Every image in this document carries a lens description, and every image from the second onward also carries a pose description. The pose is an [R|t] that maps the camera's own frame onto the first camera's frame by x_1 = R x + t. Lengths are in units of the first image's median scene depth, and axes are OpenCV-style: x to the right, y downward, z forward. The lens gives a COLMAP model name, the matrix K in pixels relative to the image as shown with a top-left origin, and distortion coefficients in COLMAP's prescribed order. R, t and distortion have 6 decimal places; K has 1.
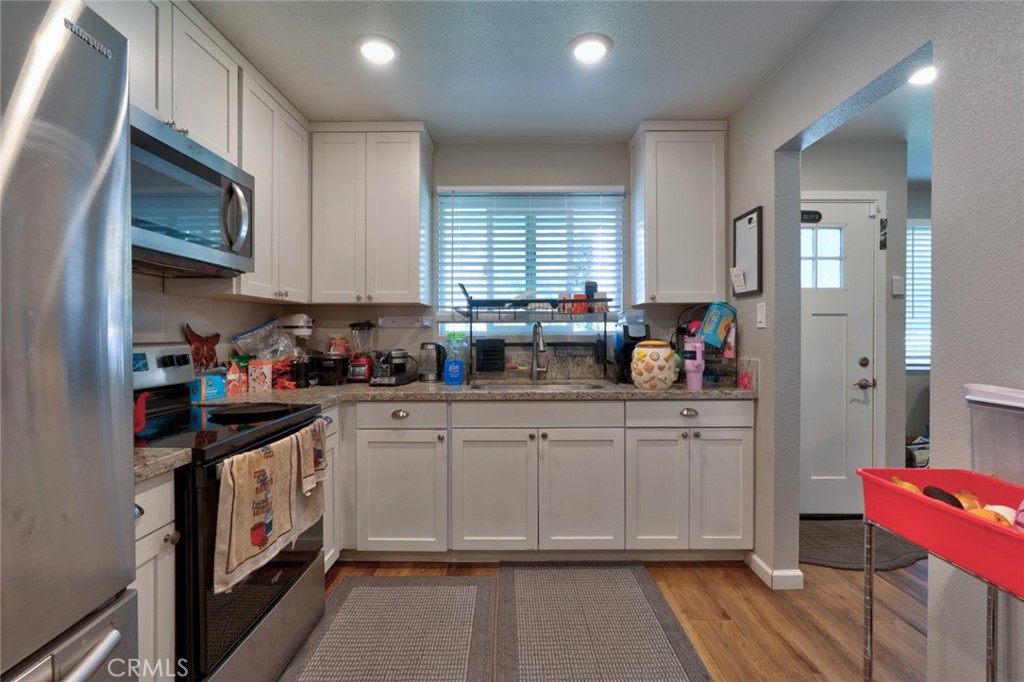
lens RADIAL K [[466.0, 0, 510.6], [0, 466.0, 335.1], [0, 0, 1]] dist [-0.007617, 0.003292]
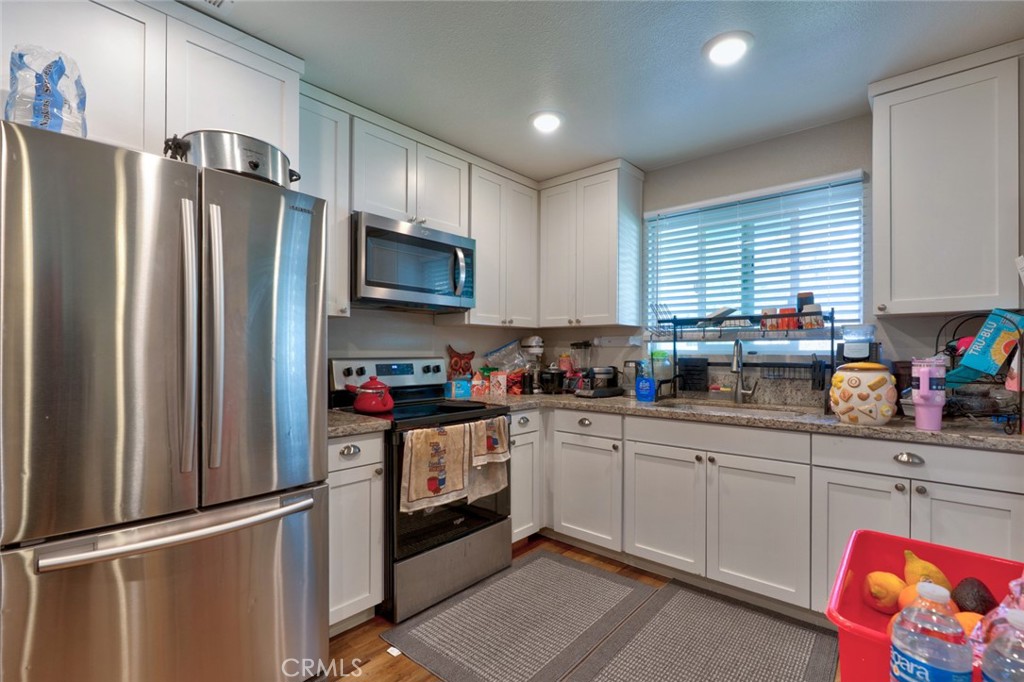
lens RADIAL K [[466.0, 0, 517.9], [0, 466.0, 353.8], [0, 0, 1]] dist [-0.007617, 0.003292]
pose [[0.760864, 0.007537, -0.648868, 0.384120], [-0.006864, 0.999970, 0.003568, -0.002340], [0.648875, 0.001739, 0.760893, 0.013810]]
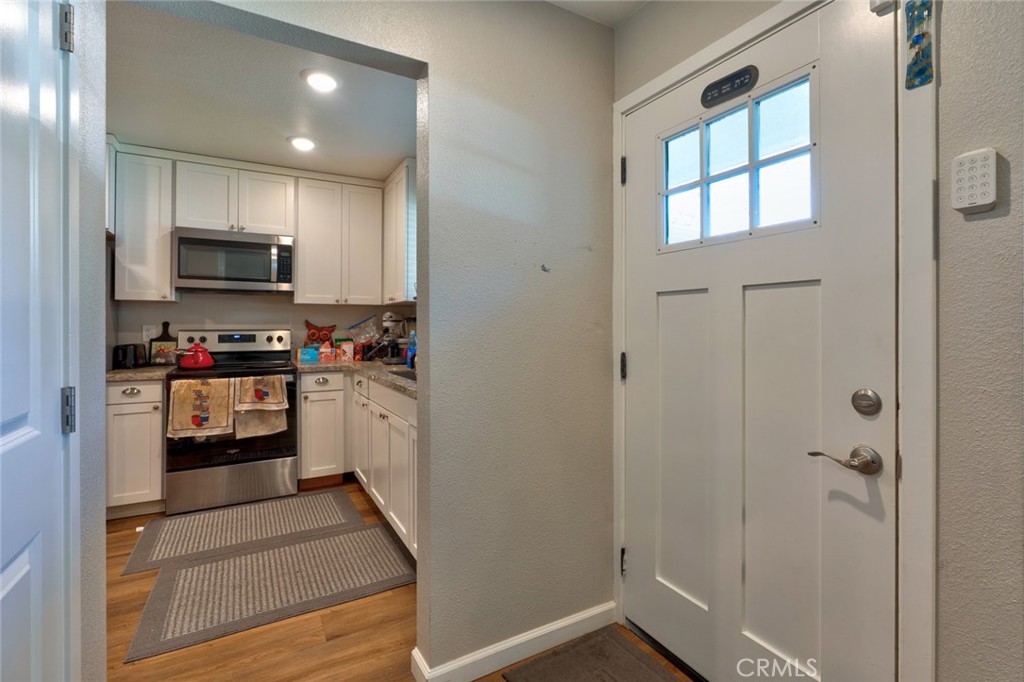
lens RADIAL K [[466.0, 0, 513.1], [0, 466.0, 323.8], [0, 0, 1]] dist [-0.007617, 0.003292]
pose [[0.497629, -0.001642, -0.867388, 1.184548], [-0.005165, 0.999975, -0.004857, -0.003341], [0.867374, 0.006897, 0.497608, 0.706662]]
